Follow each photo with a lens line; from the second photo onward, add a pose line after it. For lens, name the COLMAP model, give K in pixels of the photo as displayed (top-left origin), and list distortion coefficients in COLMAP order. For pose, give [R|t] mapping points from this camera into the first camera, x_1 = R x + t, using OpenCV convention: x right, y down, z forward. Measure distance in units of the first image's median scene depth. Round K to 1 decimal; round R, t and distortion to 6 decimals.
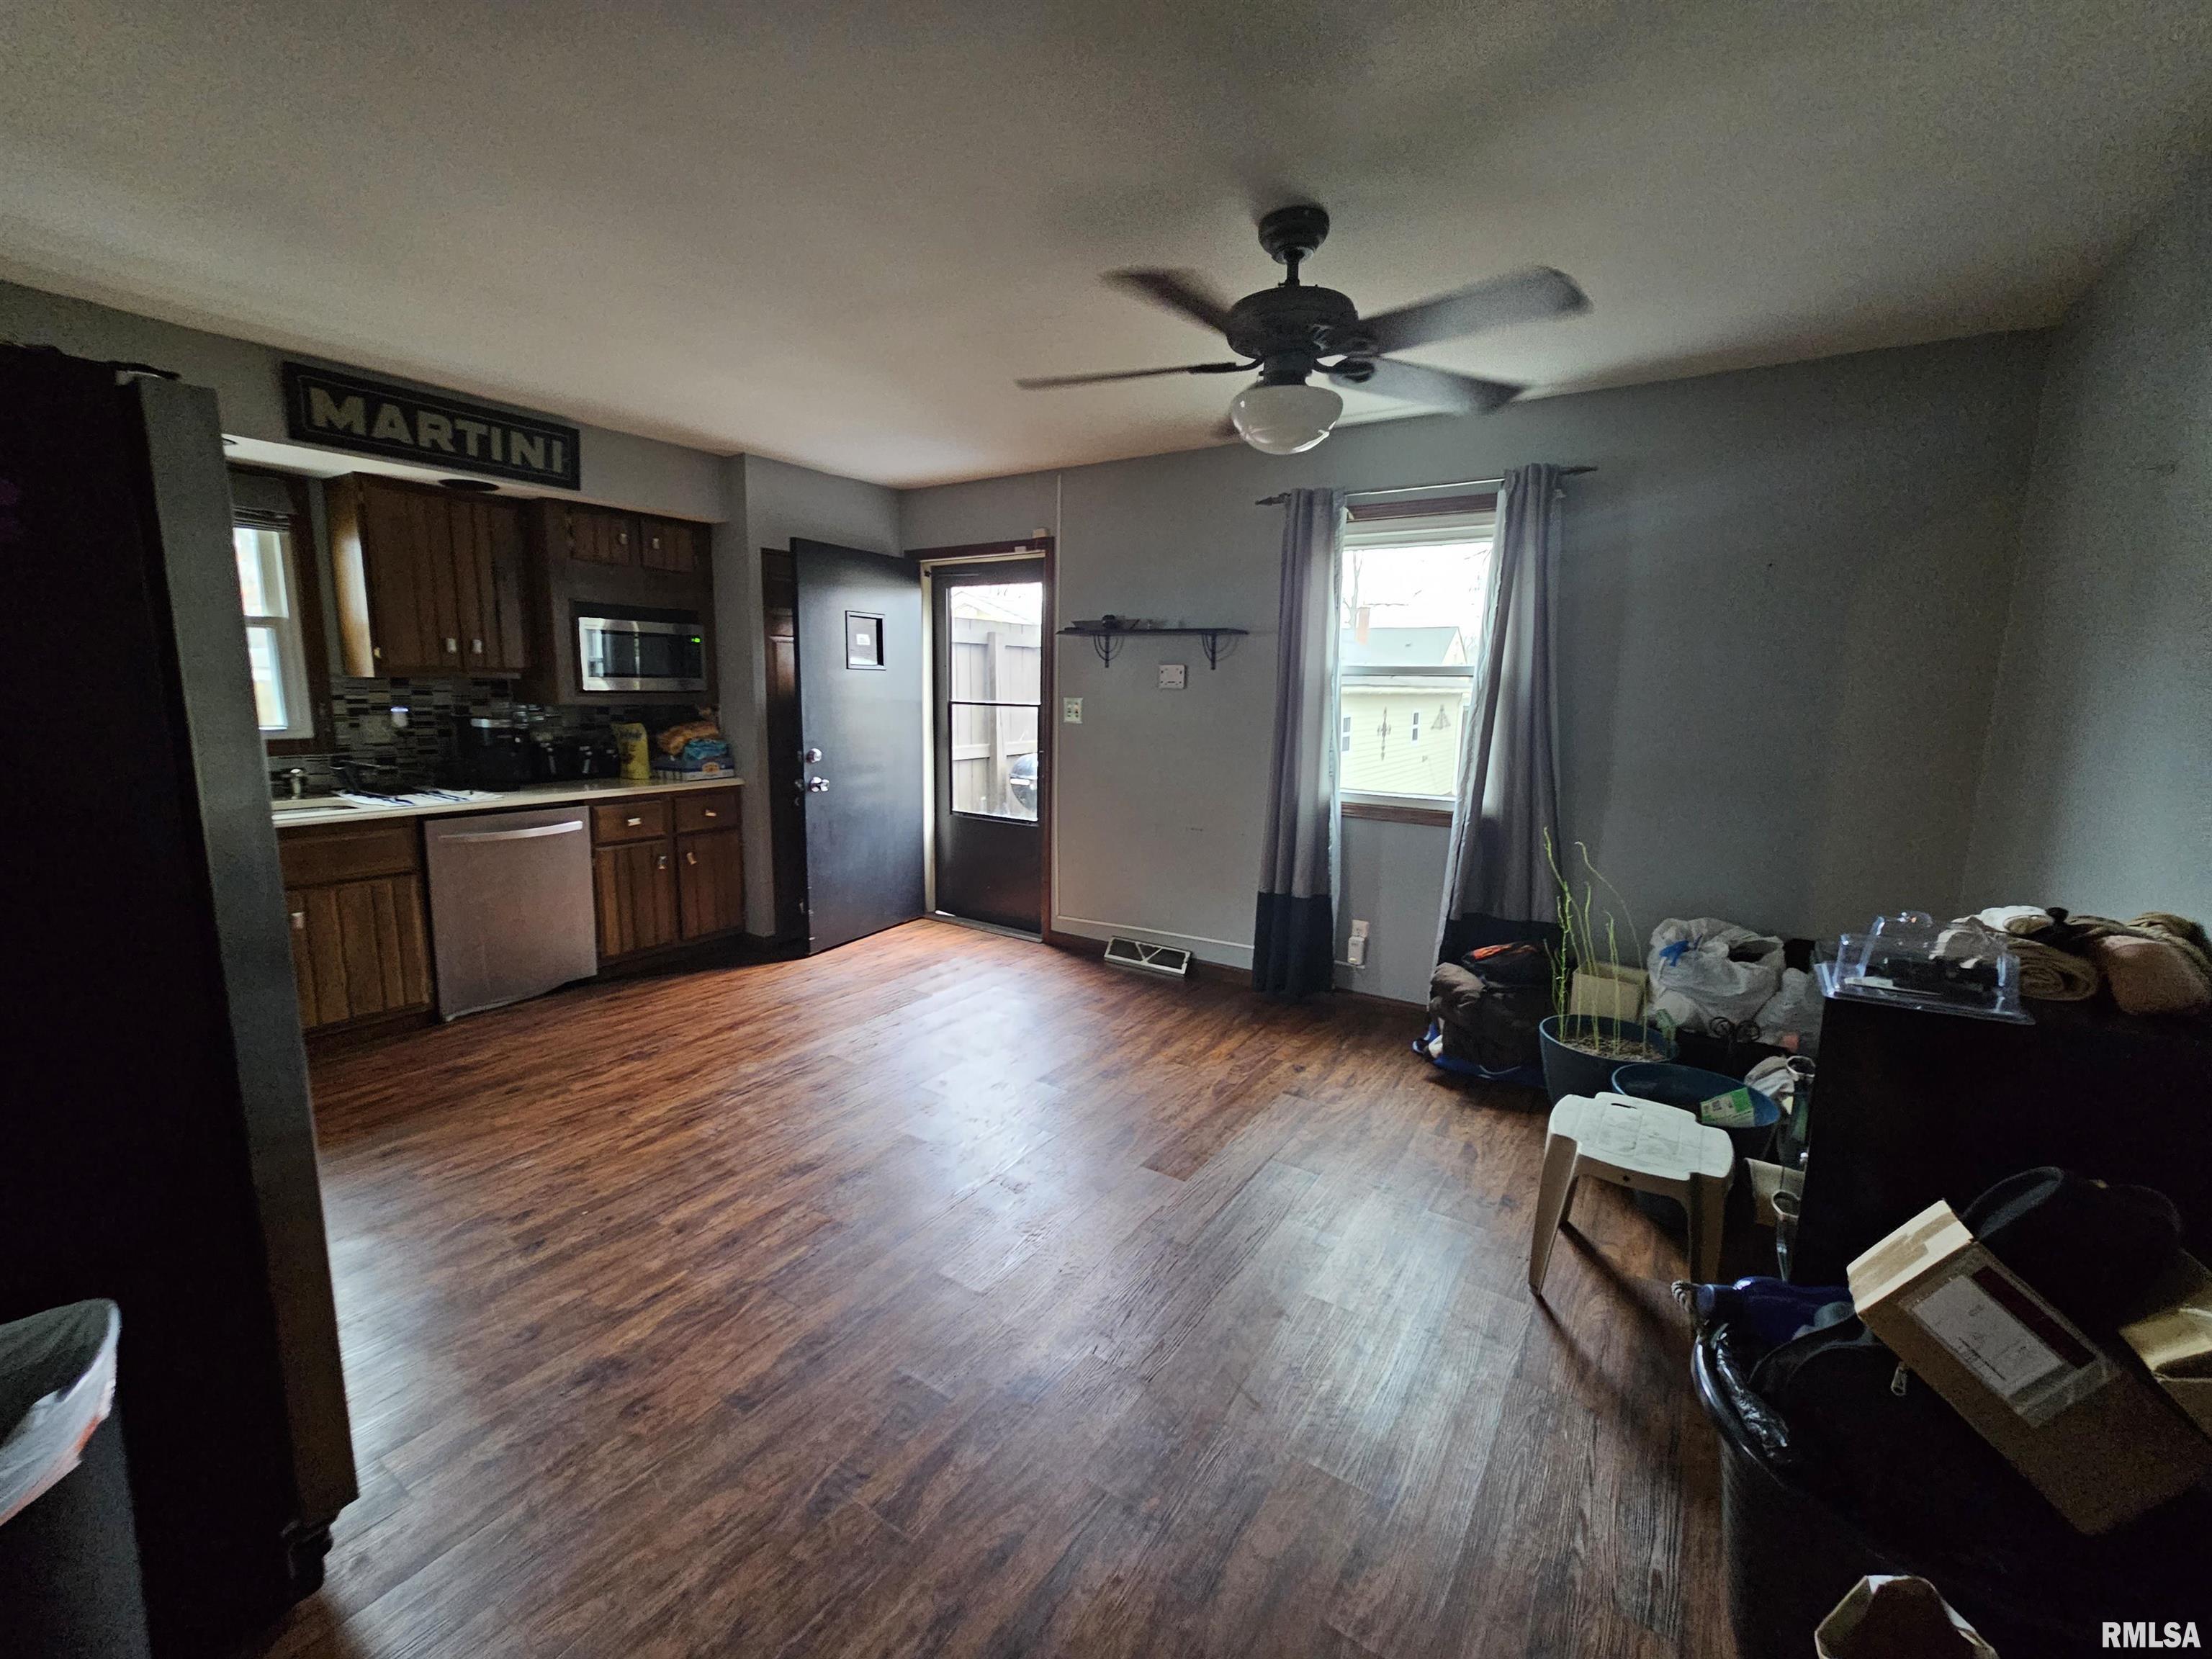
lens RADIAL K [[905.5, 0, 1100.9], [0, 905.5, 824.4], [0, 0, 1]] dist [0.000605, 0.000067]
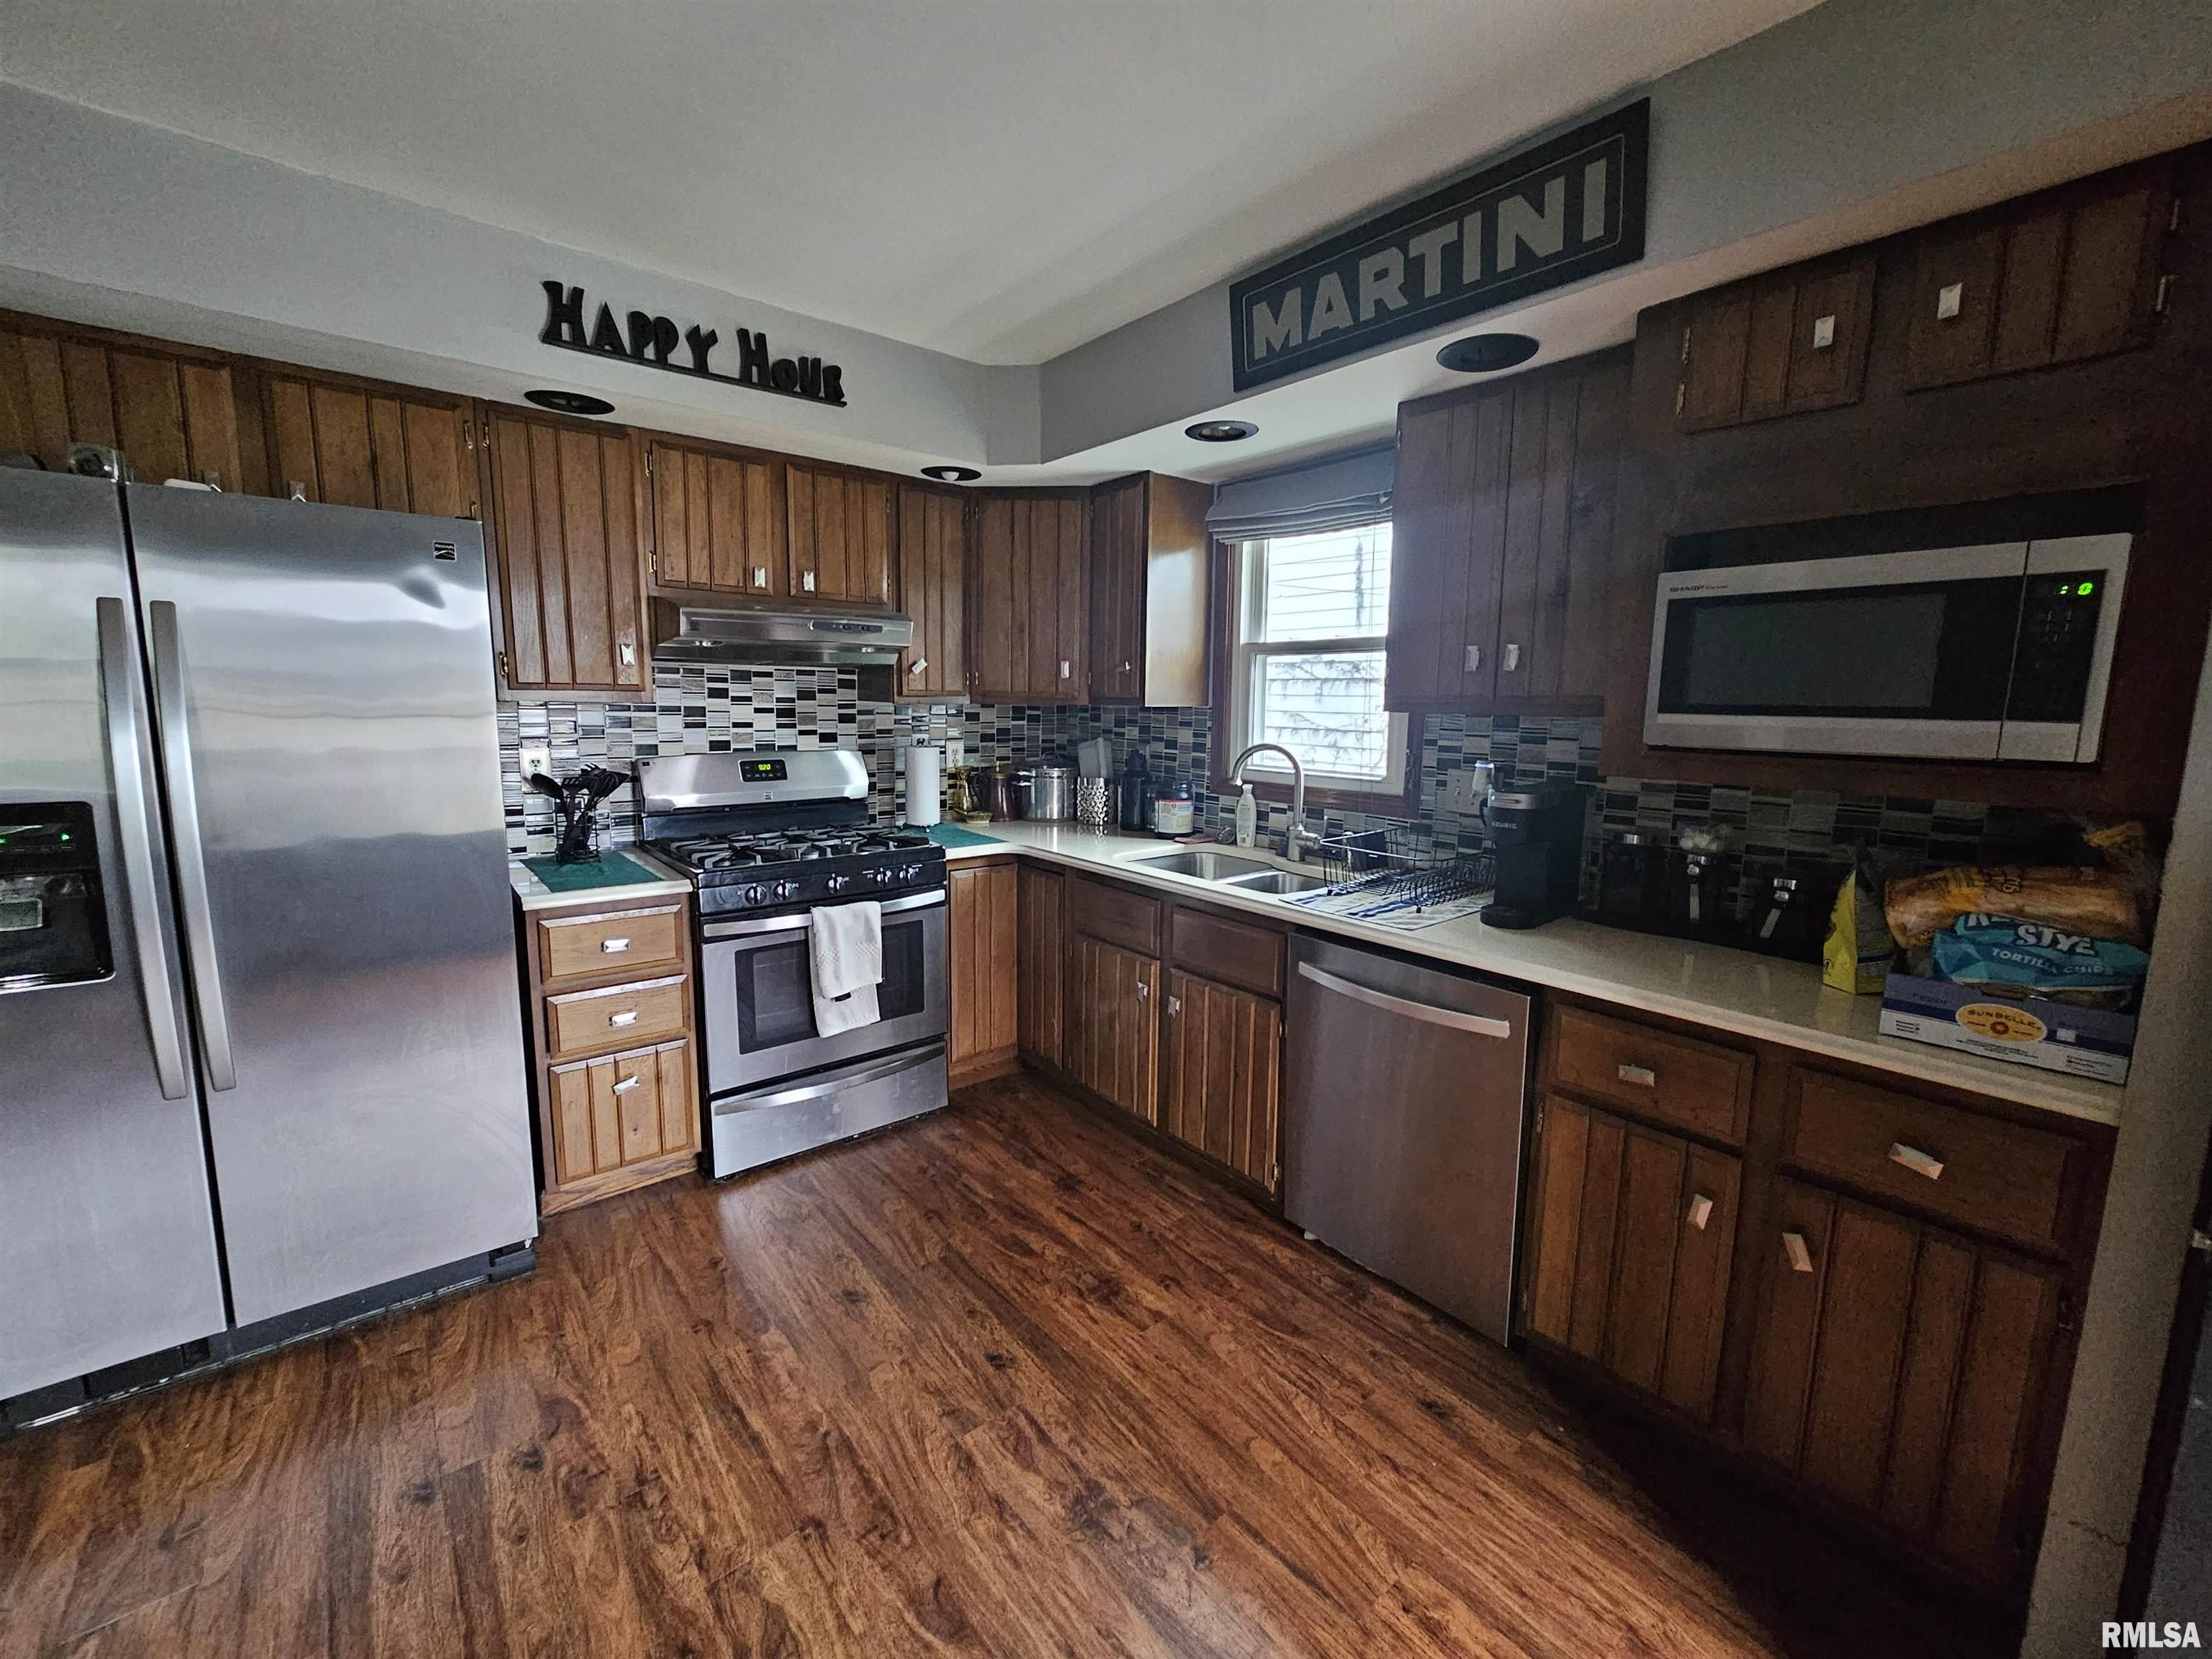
lens RADIAL K [[905.5, 0, 1100.9], [0, 905.5, 824.4], [0, 0, 1]] dist [0.000605, 0.000067]
pose [[-0.274653, 0.112490, -0.954941, -0.098845], [-0.168754, 0.972080, 0.163044, -0.160429], [0.946619, 0.205930, -0.248002, 1.012959]]
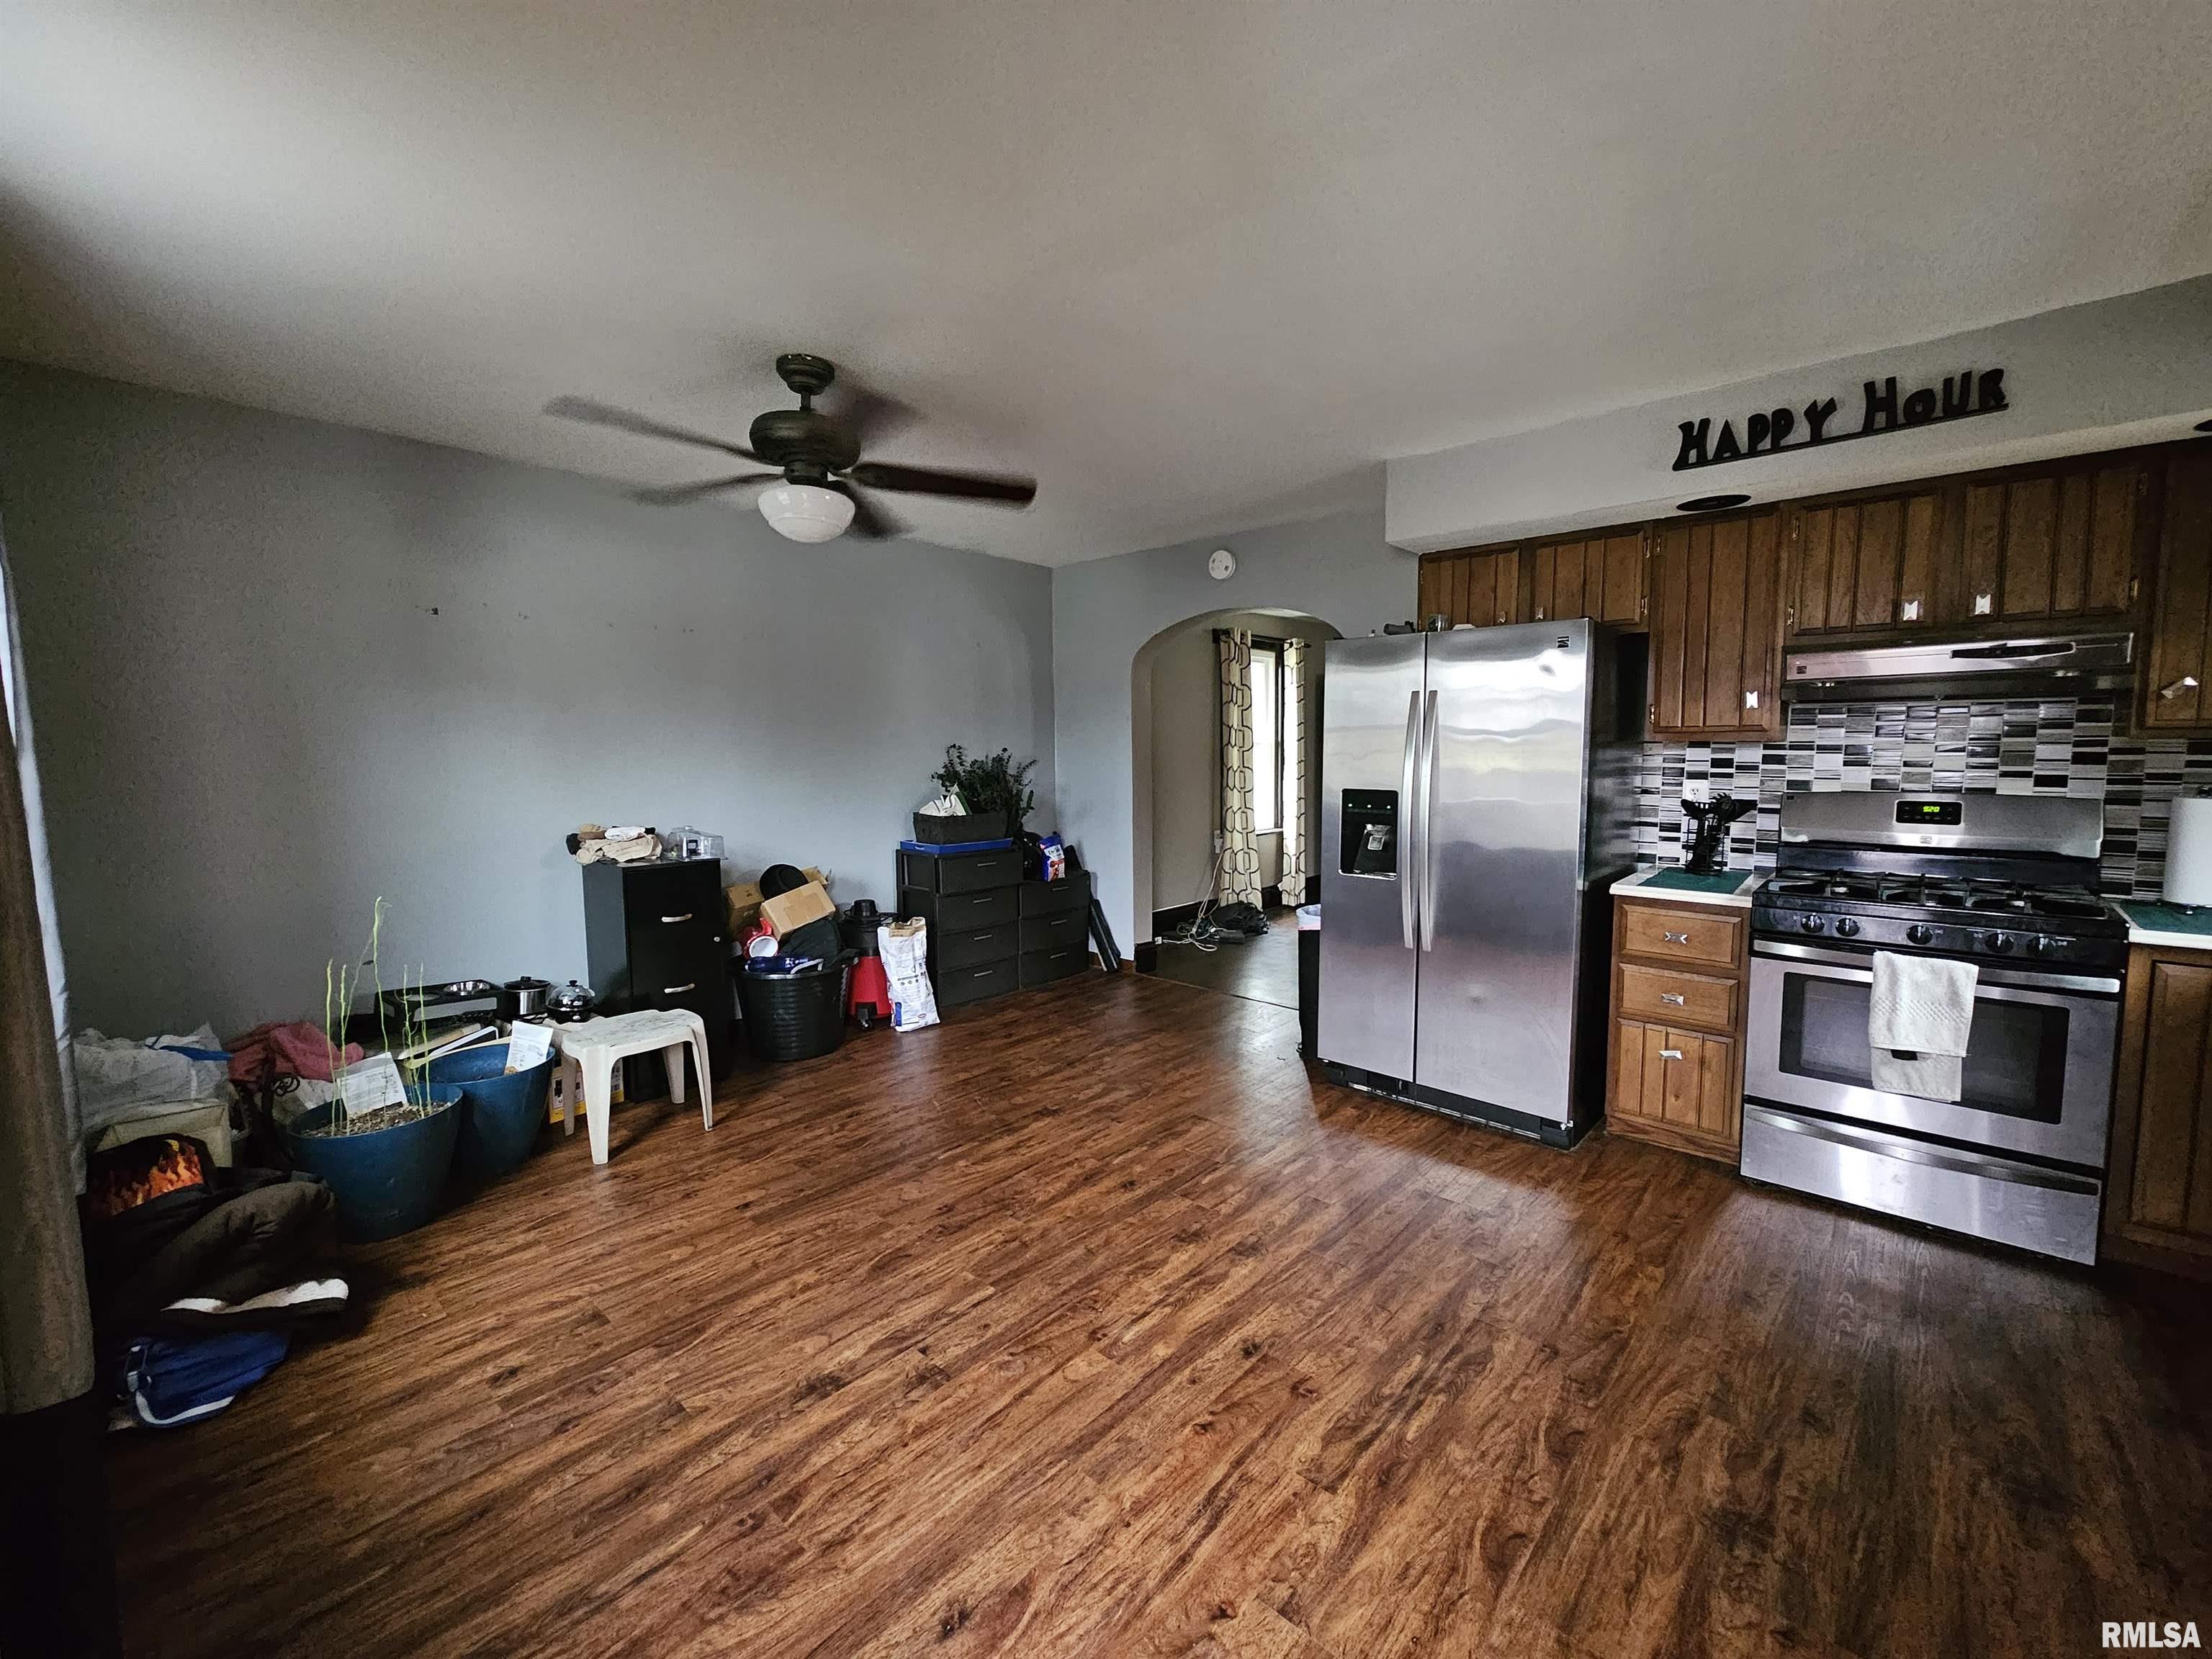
lens RADIAL K [[905.5, 0, 1100.9], [0, 905.5, 824.4], [0, 0, 1]] dist [0.000605, 0.000067]
pose [[-0.988425, -0.026827, 0.149317, -0.232973], [0.010682, 0.969491, 0.244893, -0.209399], [-0.151332, 0.243653, -0.957983, 1.364141]]
